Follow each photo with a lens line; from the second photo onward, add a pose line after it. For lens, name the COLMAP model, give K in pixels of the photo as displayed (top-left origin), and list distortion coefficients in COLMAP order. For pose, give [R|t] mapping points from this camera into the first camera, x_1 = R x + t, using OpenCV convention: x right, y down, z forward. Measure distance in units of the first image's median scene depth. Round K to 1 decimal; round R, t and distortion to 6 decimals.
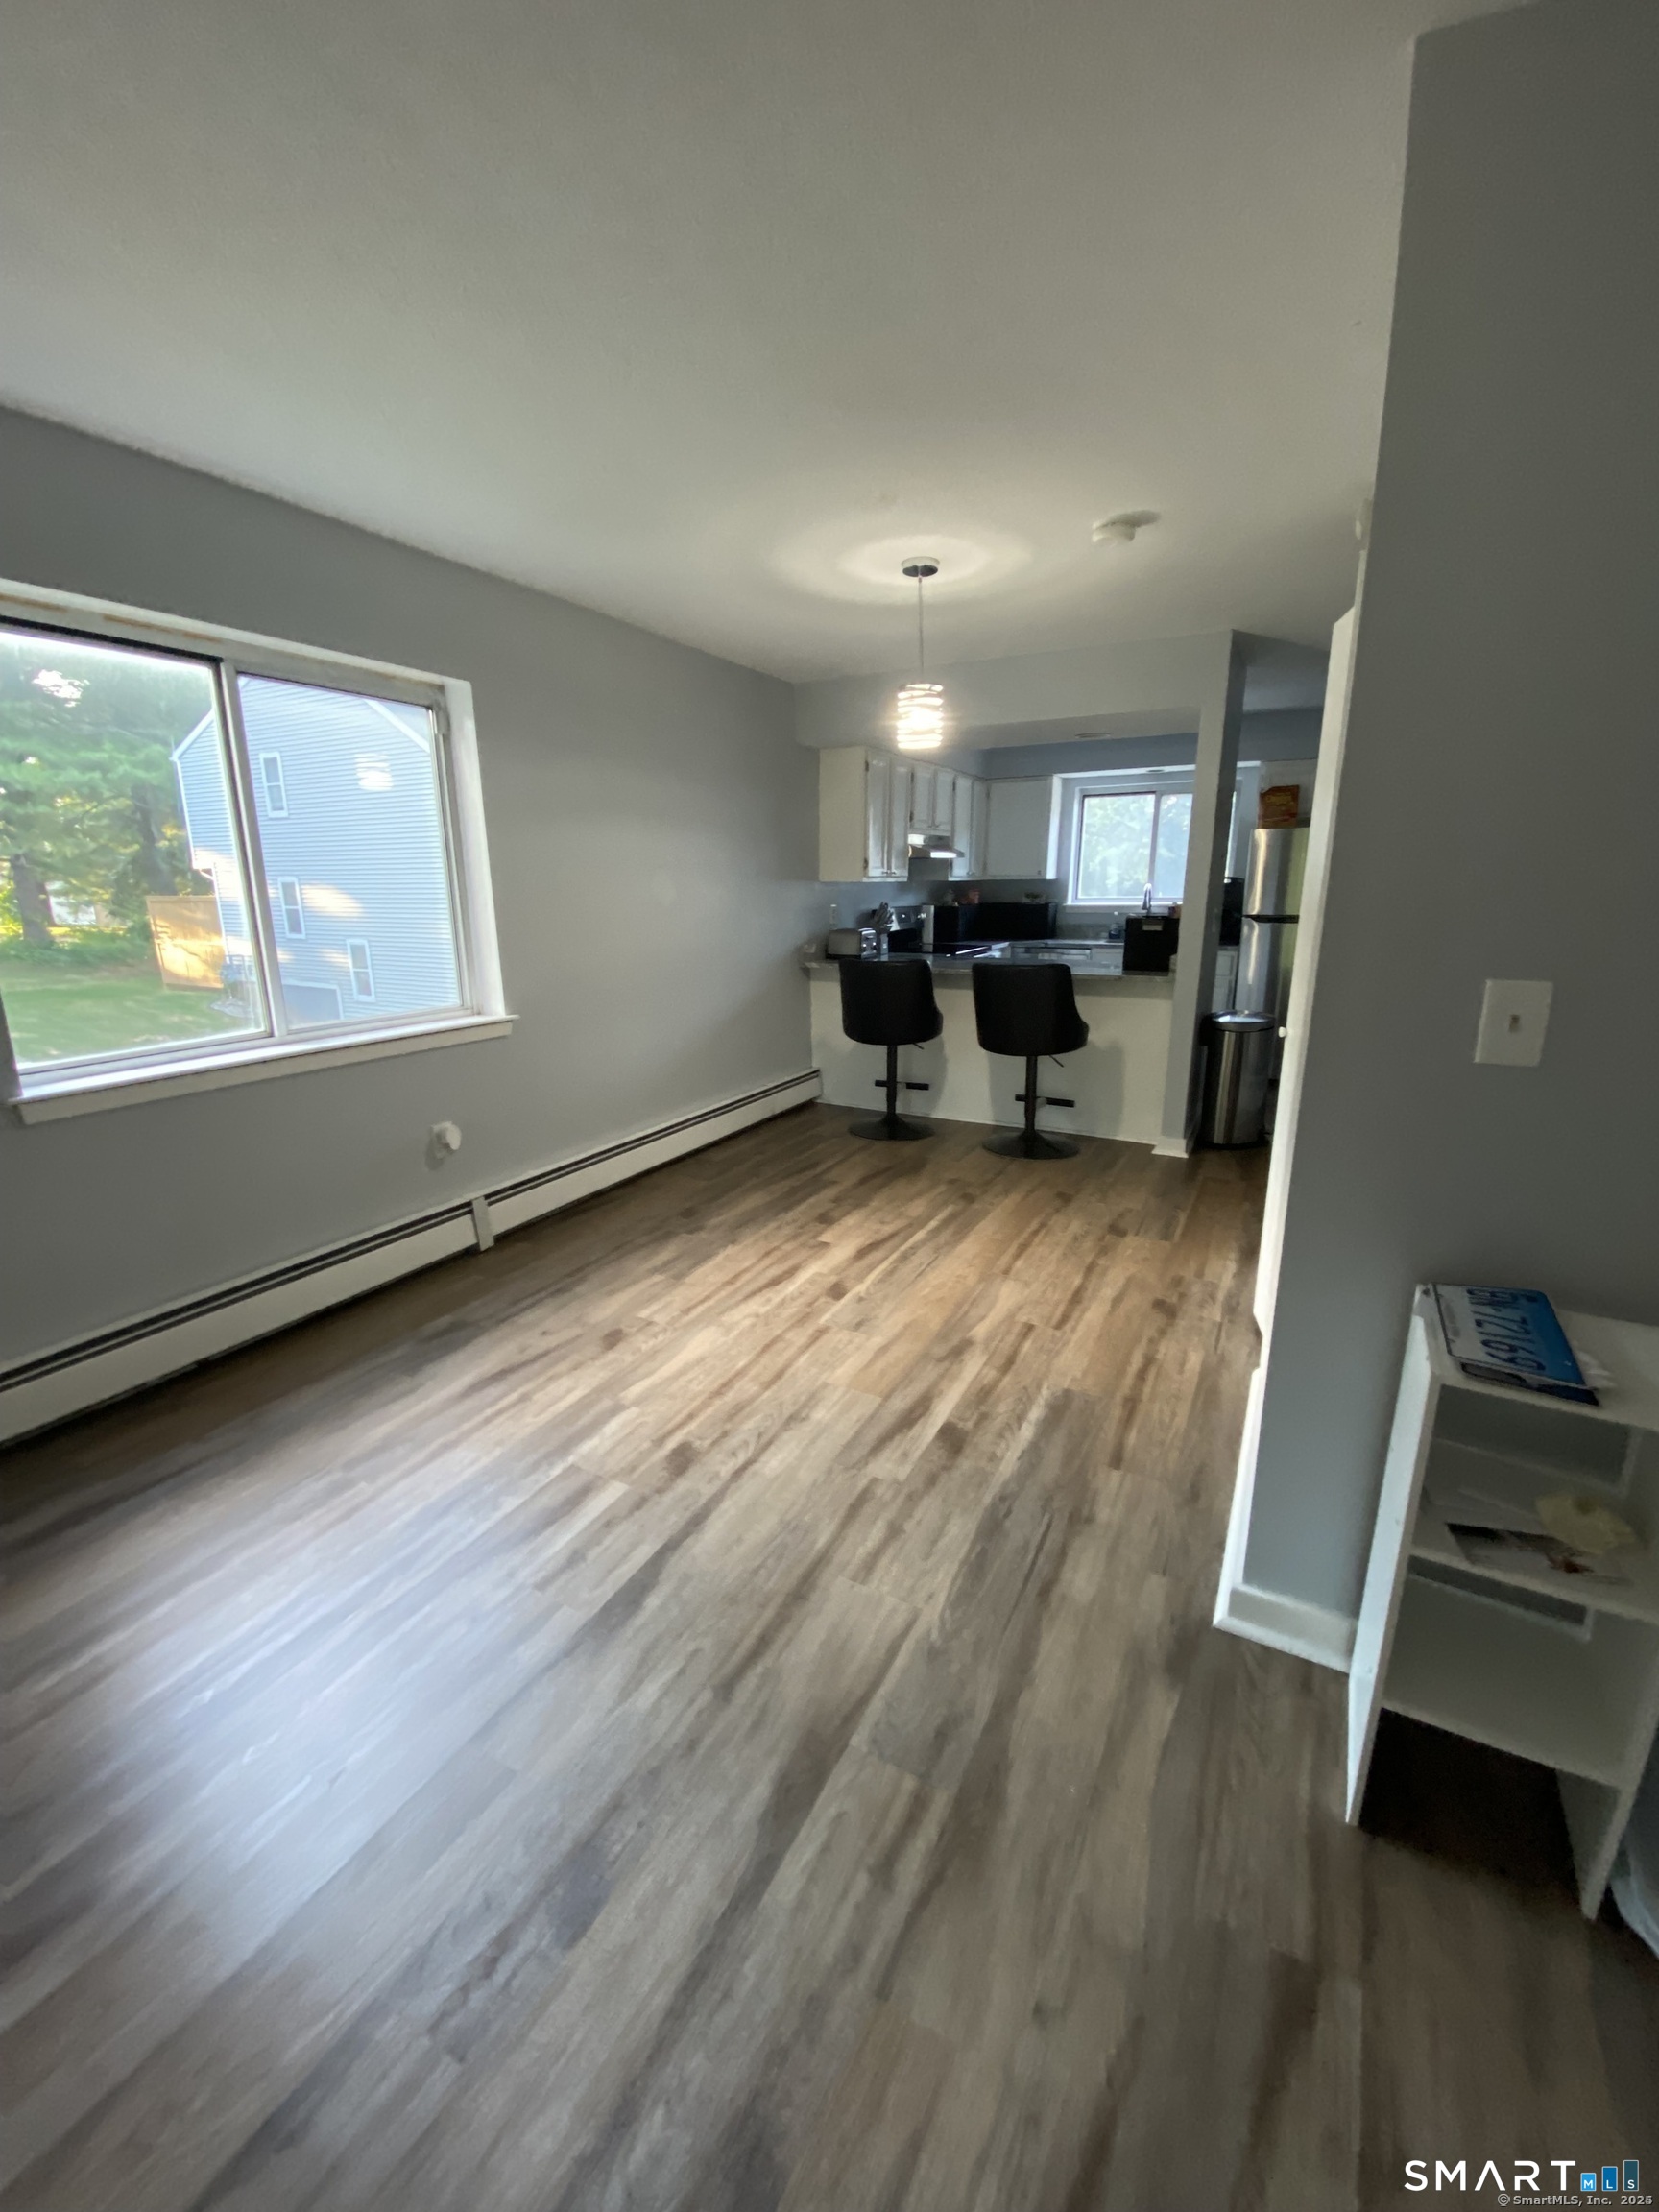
lens RADIAL K [[882.4, 0, 824.6], [0, 882.4, 1098.8], [0, 0, 1]] dist [0.040747, -0.027729]
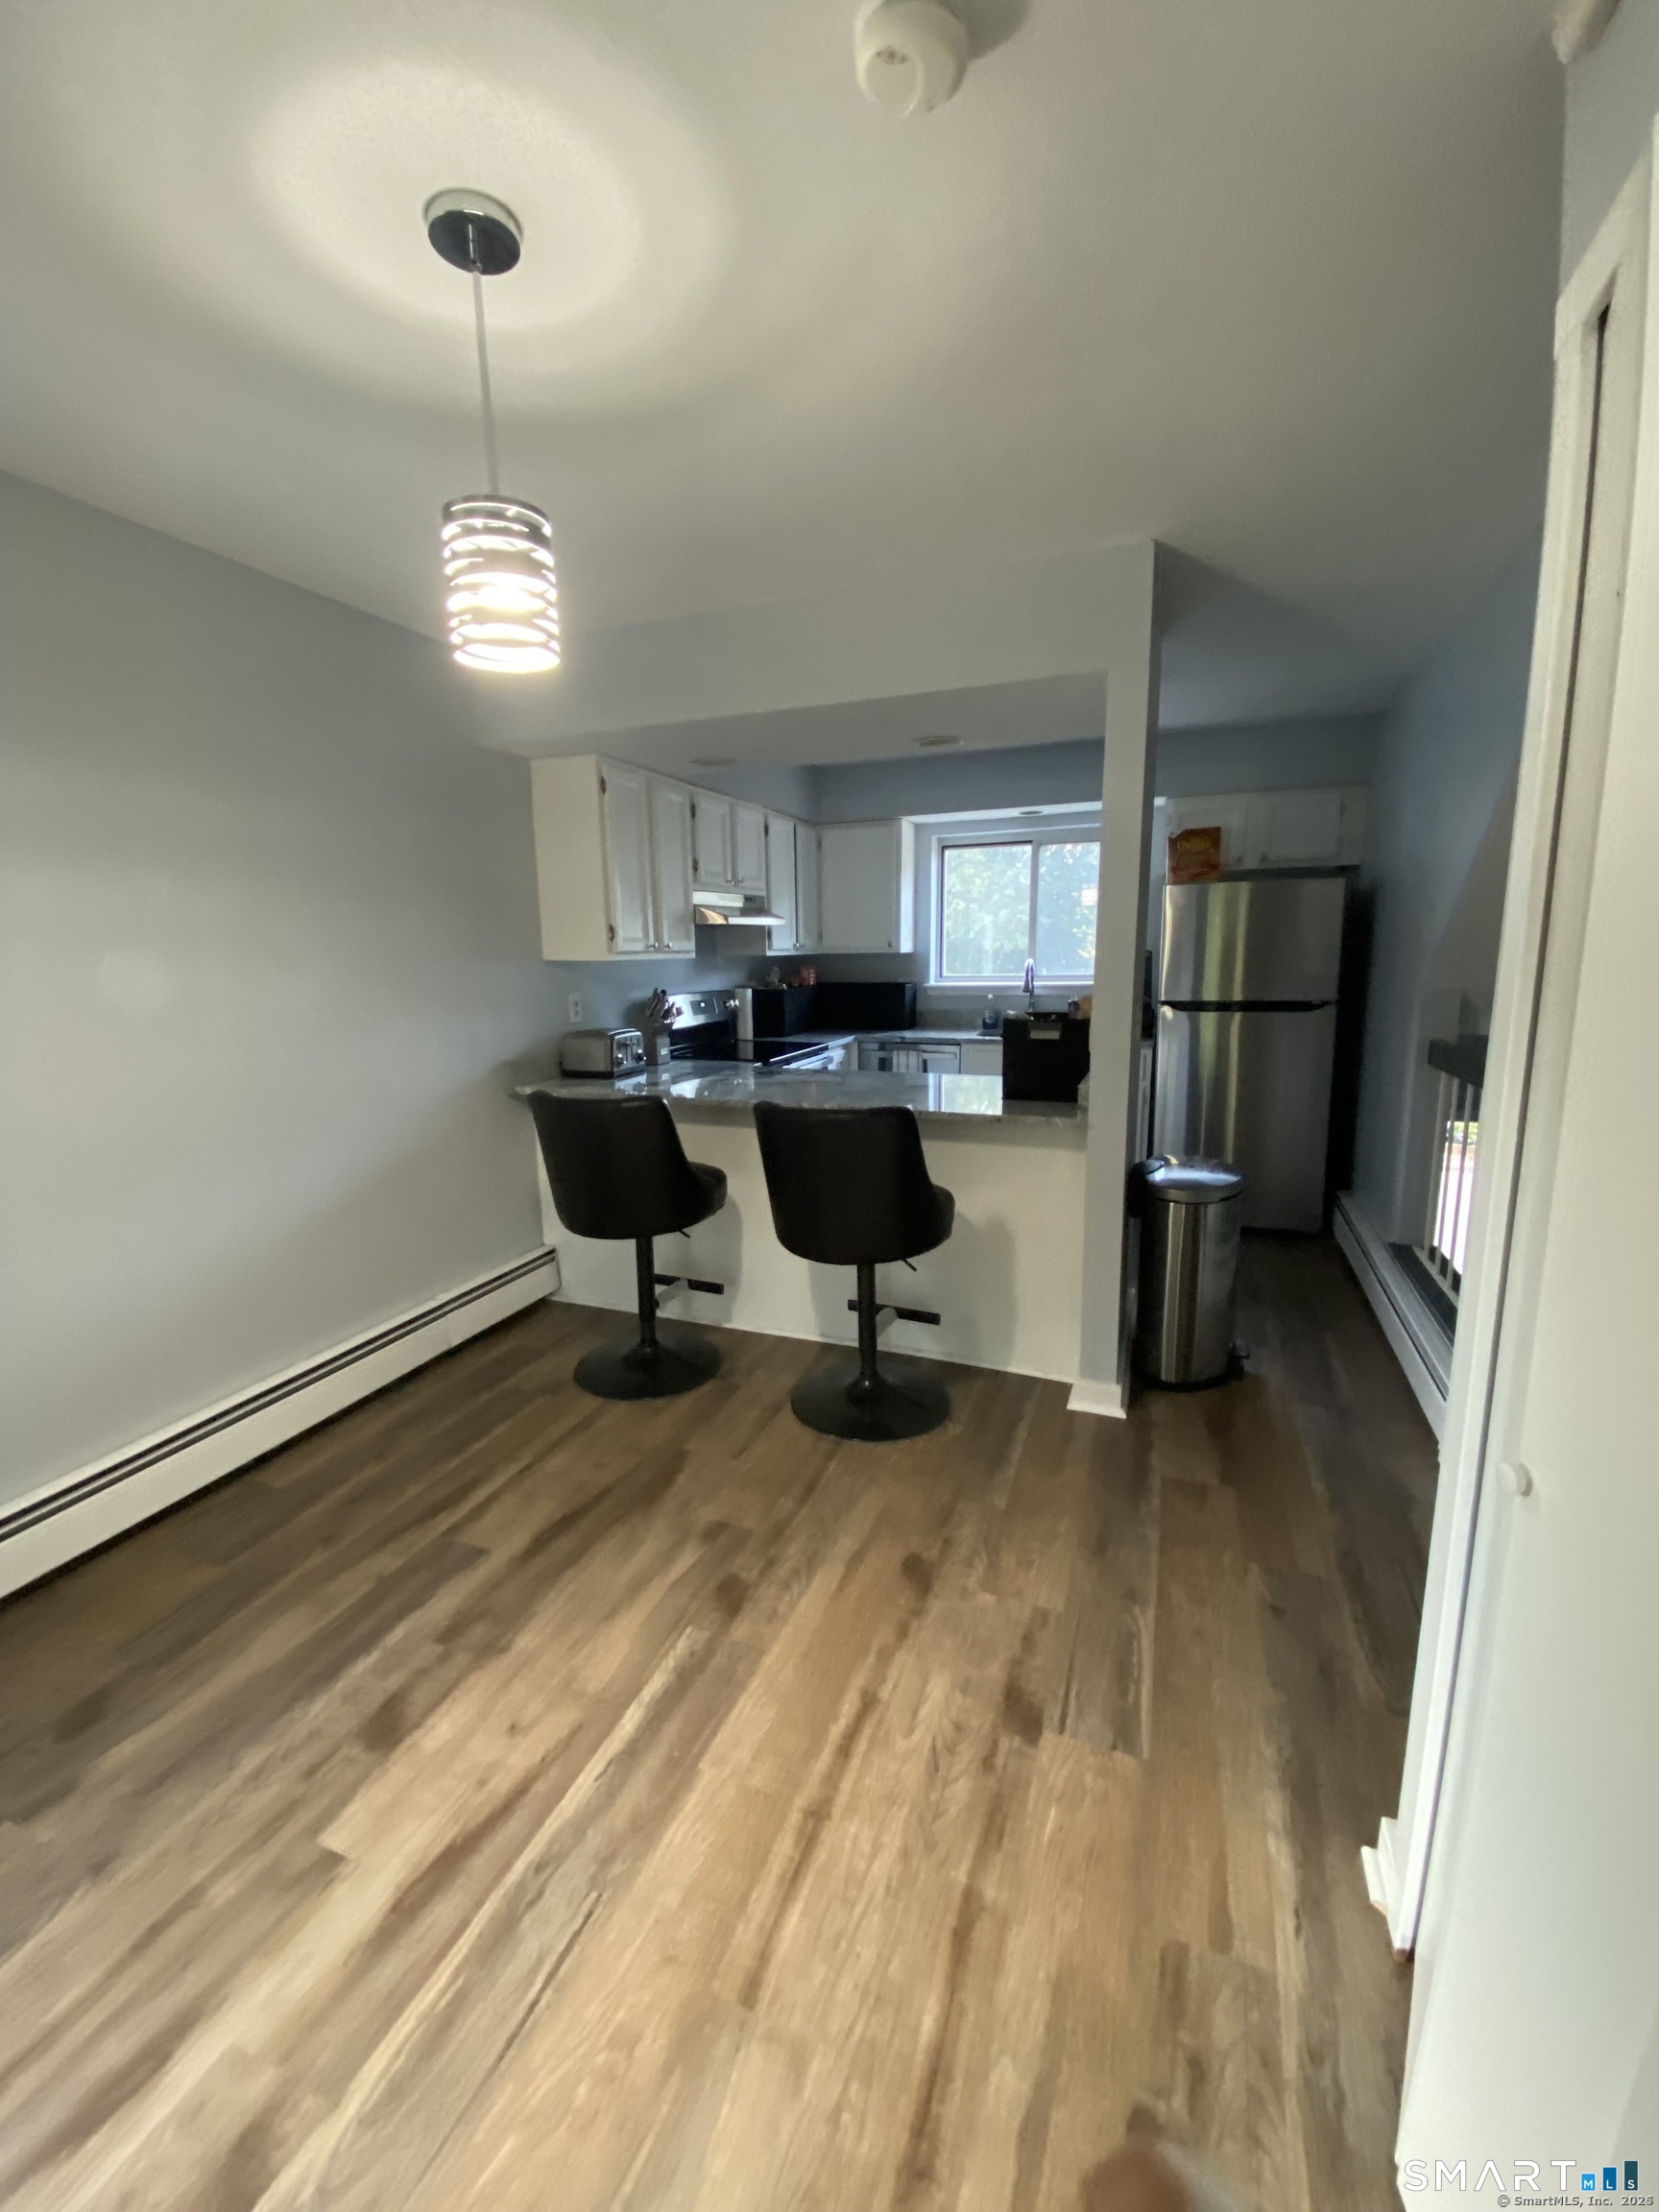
lens RADIAL K [[891.4, 0, 832.3], [0, 891.4, 1096.8], [0, 0, 1]] dist [0.018031, -0.022040]
pose [[0.991105, -0.027829, 0.130144, 0.138406], [0.037633, 0.996585, -0.073493, -0.109442], [-0.127654, 0.077737, 0.988768, 0.405456]]
